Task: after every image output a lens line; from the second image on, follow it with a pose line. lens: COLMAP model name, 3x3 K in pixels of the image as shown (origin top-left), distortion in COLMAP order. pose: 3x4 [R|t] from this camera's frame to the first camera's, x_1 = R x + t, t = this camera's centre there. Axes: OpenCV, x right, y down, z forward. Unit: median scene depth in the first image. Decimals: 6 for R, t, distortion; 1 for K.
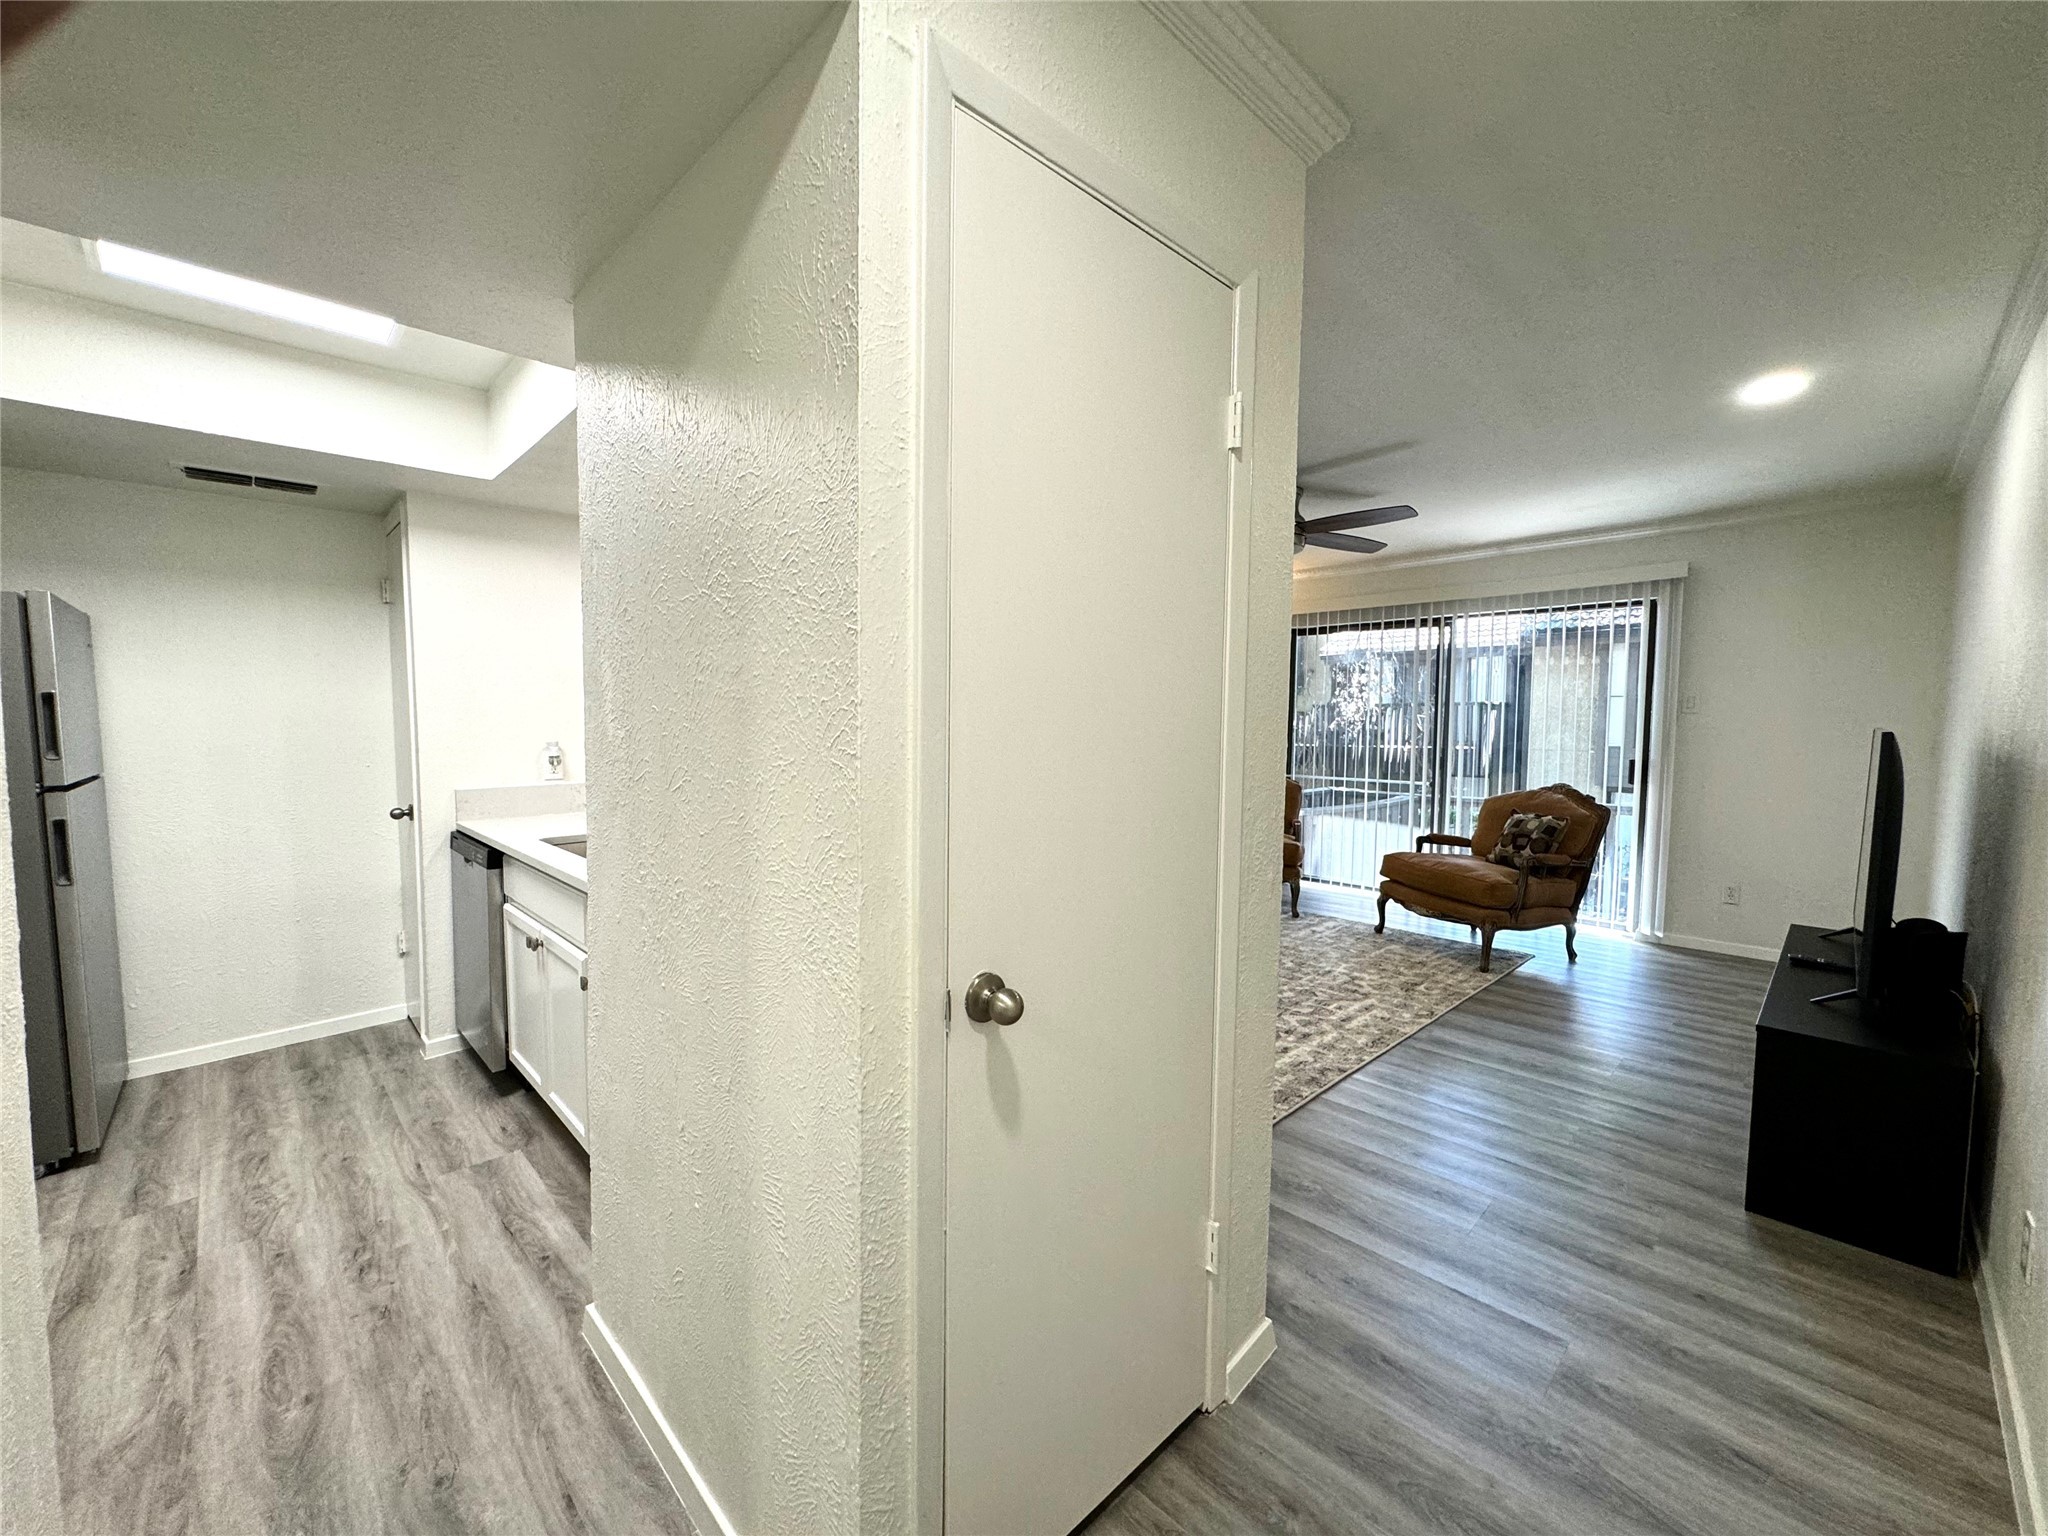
lens RADIAL K [[818.2, 0, 1027.3], [0, 818.2, 769.7], [0, 0, 1]] dist [-0.001253, 0.000150]
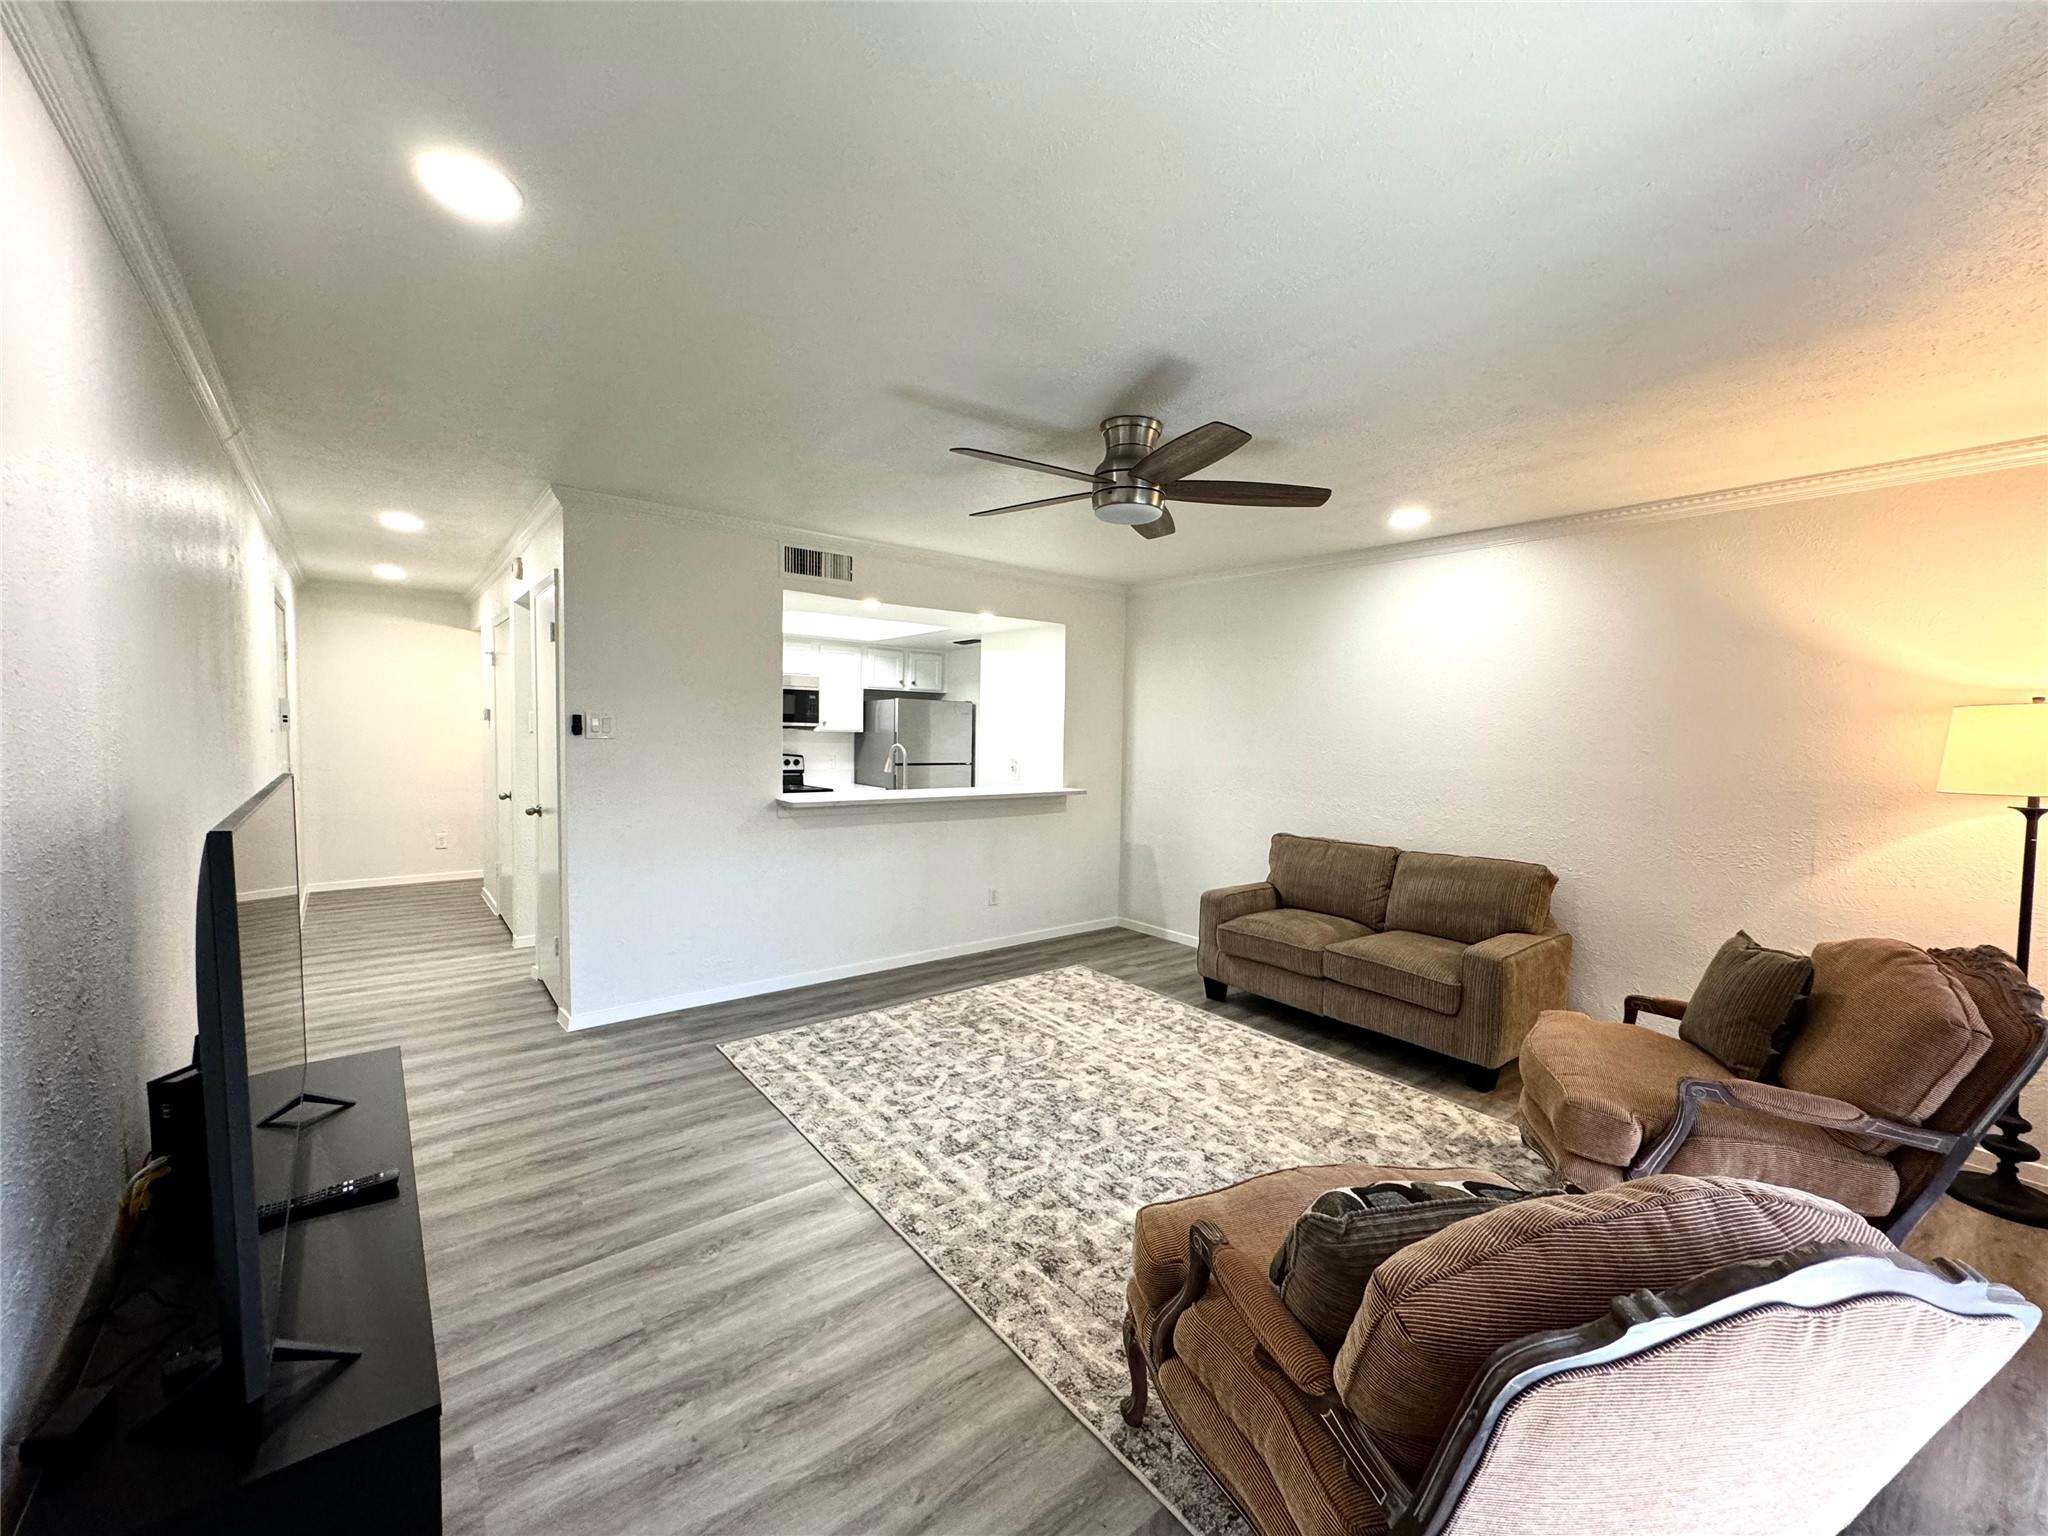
lens RADIAL K [[818.2, 0, 1027.3], [0, 818.2, 769.7], [0, 0, 1]] dist [-0.001253, 0.000150]
pose [[-0.092553, 0.044049, -0.994733, 0.920435], [-0.089481, 0.994611, 0.052369, -0.082711], [0.991679, 0.093856, -0.088113, 0.927582]]
